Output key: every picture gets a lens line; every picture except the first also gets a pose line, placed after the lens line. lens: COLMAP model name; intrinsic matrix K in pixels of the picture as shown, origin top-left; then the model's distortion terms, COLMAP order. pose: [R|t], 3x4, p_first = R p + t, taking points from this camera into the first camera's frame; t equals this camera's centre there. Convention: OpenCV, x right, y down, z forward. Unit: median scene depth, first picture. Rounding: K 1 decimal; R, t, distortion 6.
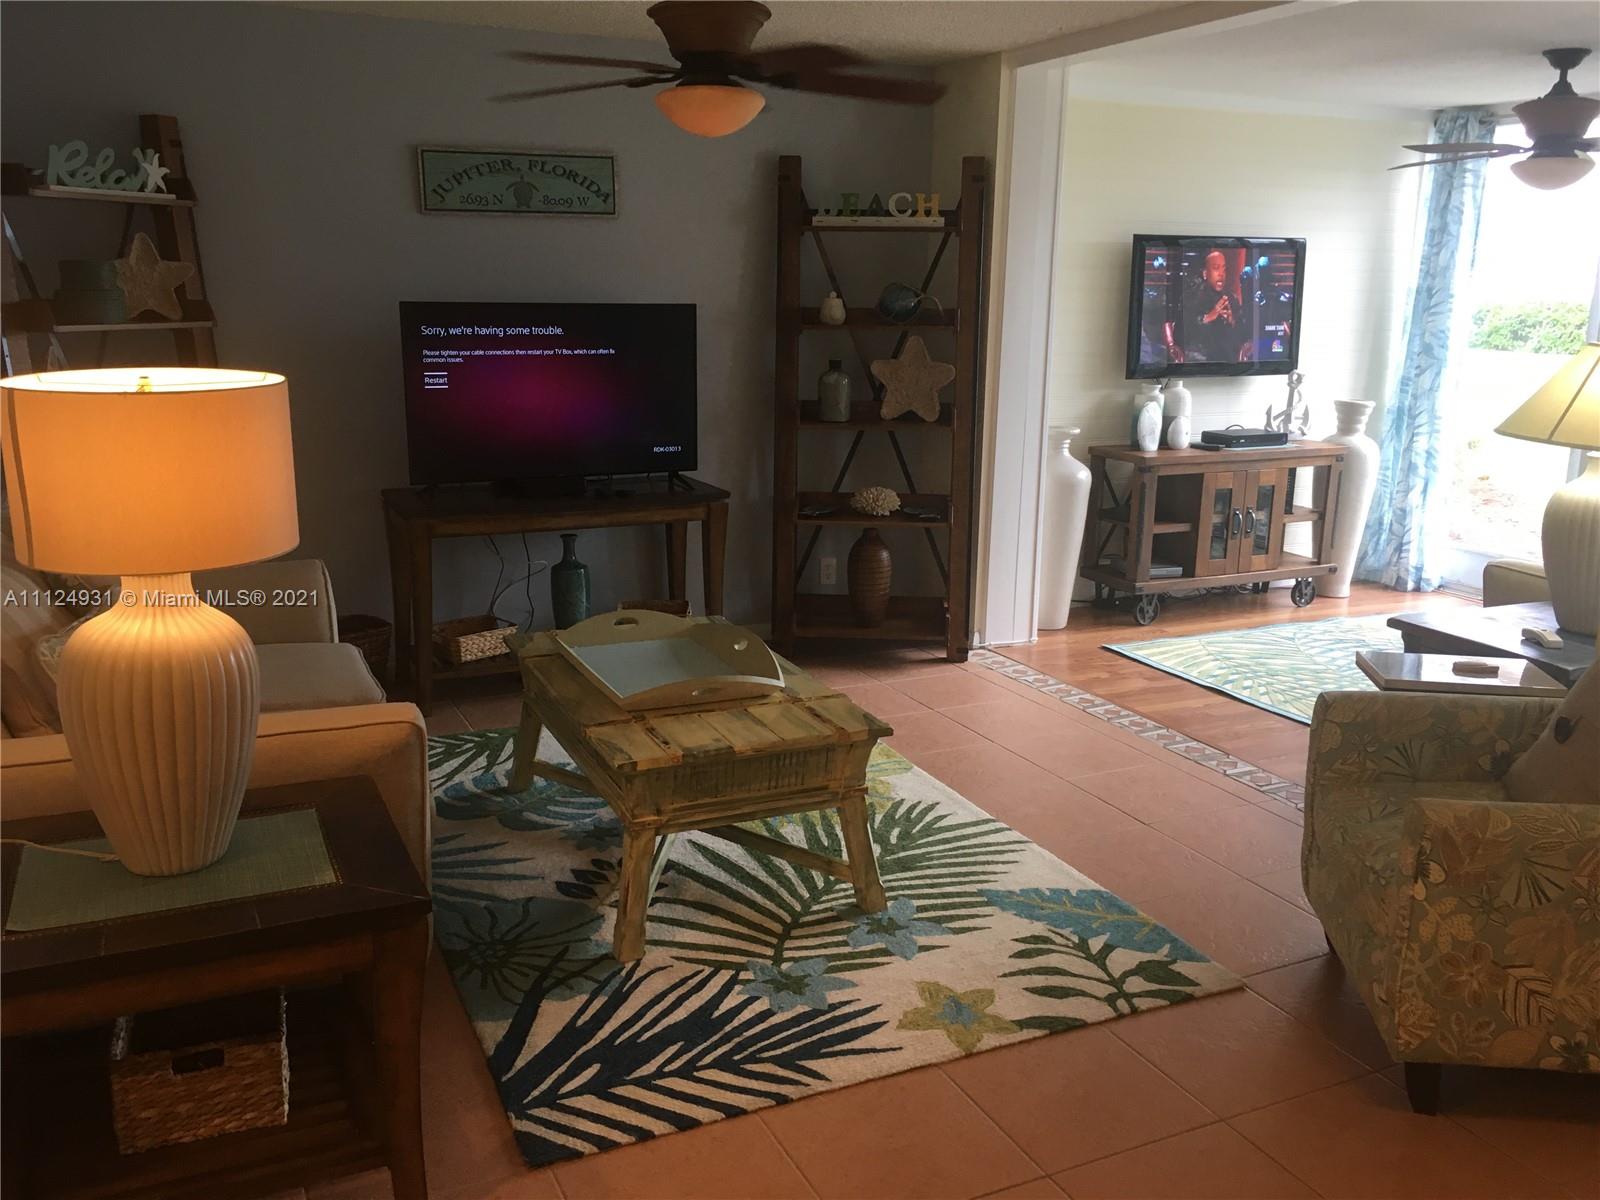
lens RADIAL K [[1364.8, 0, 791.4], [0, 1364.8, 598.2], [0, 0, 1]] dist [0.057476, -0.075668]
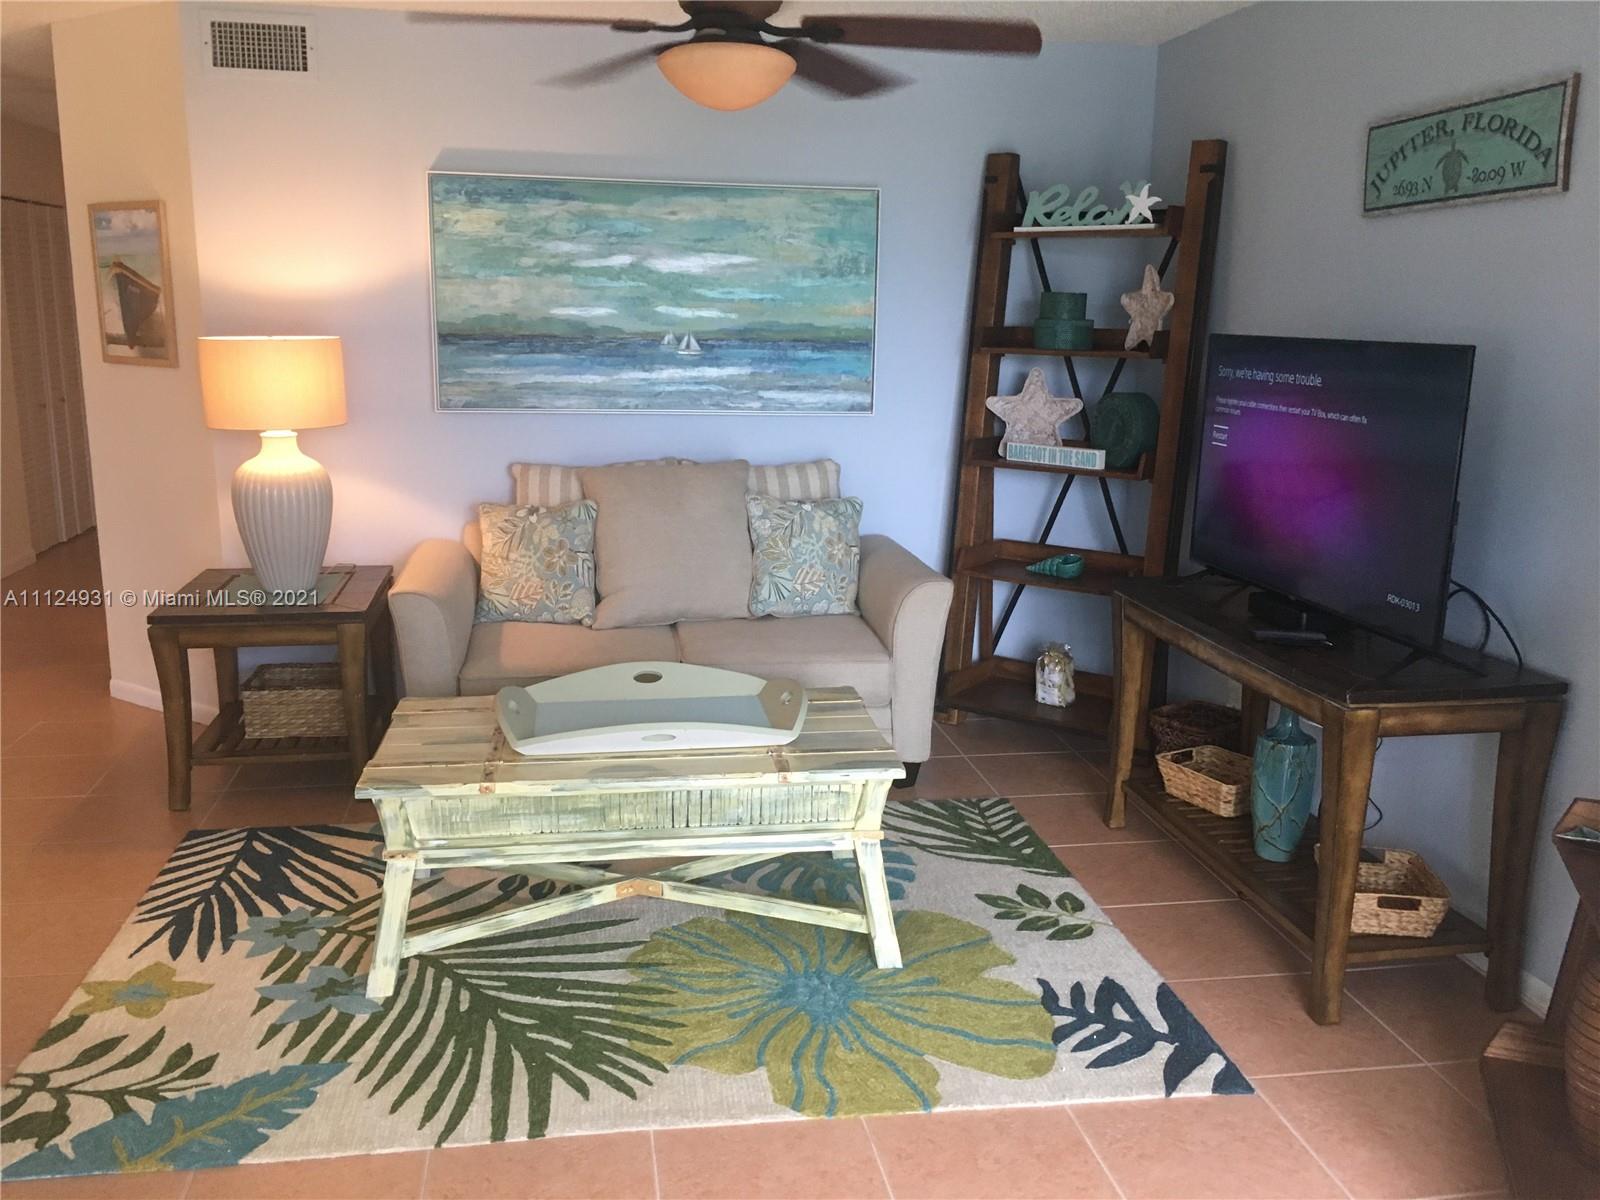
lens RADIAL K [[1364.8, 0, 800.6], [0, 1364.8, 597.2], [0, 0, 1]] dist [0.057476, -0.075668]
pose [[-0.267934, 0.185998, -0.945313, 0.643025], [-0.234434, 0.939110, 0.251224, -0.247211], [0.934479, 0.288925, -0.208016, 1.126171]]
